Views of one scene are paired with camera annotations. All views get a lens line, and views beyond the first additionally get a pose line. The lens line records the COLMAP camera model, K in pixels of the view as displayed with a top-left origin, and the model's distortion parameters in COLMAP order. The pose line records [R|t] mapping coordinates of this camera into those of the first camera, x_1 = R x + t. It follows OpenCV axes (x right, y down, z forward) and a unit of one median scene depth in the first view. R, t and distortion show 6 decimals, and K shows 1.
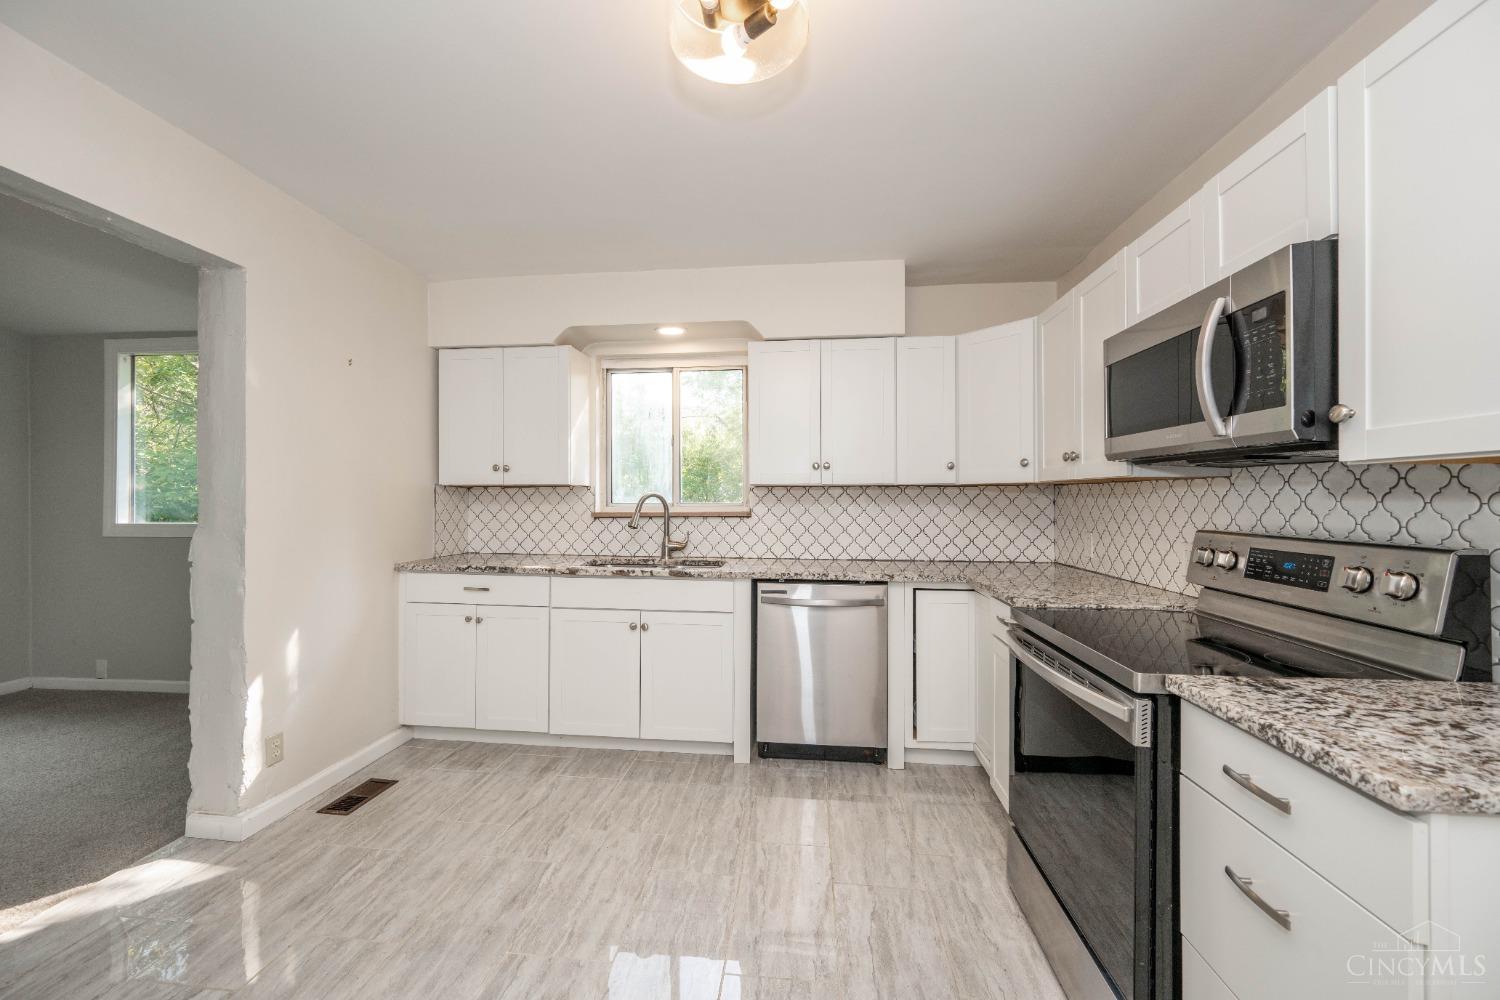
lens RADIAL K [[581.6, 0, 744.2], [0, 581.6, 498.5], [0, 0, 1]] dist [-0.008159, 0.001292]
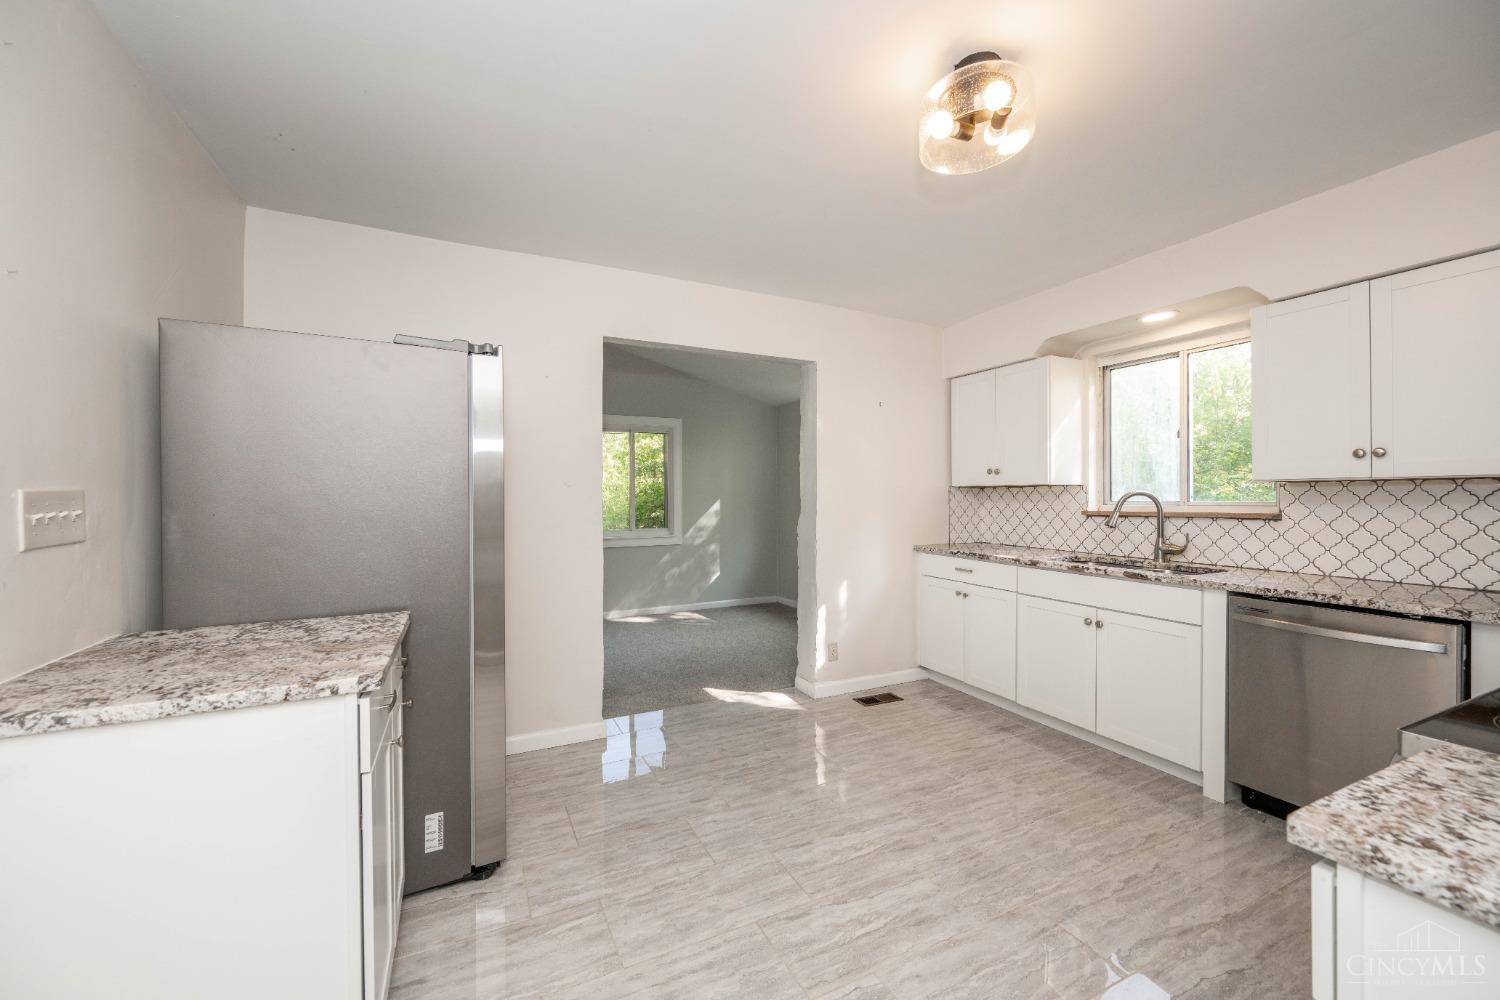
lens RADIAL K [[581.6, 0, 749.6], [0, 581.6, 498.6], [0, 0, 1]] dist [-0.008159, 0.001292]
pose [[0.532707, 0.001980, -0.846297, 0.354685], [0.002402, 0.999990, 0.003852, -0.003246], [0.846296, -0.004085, 0.532697, -0.053211]]
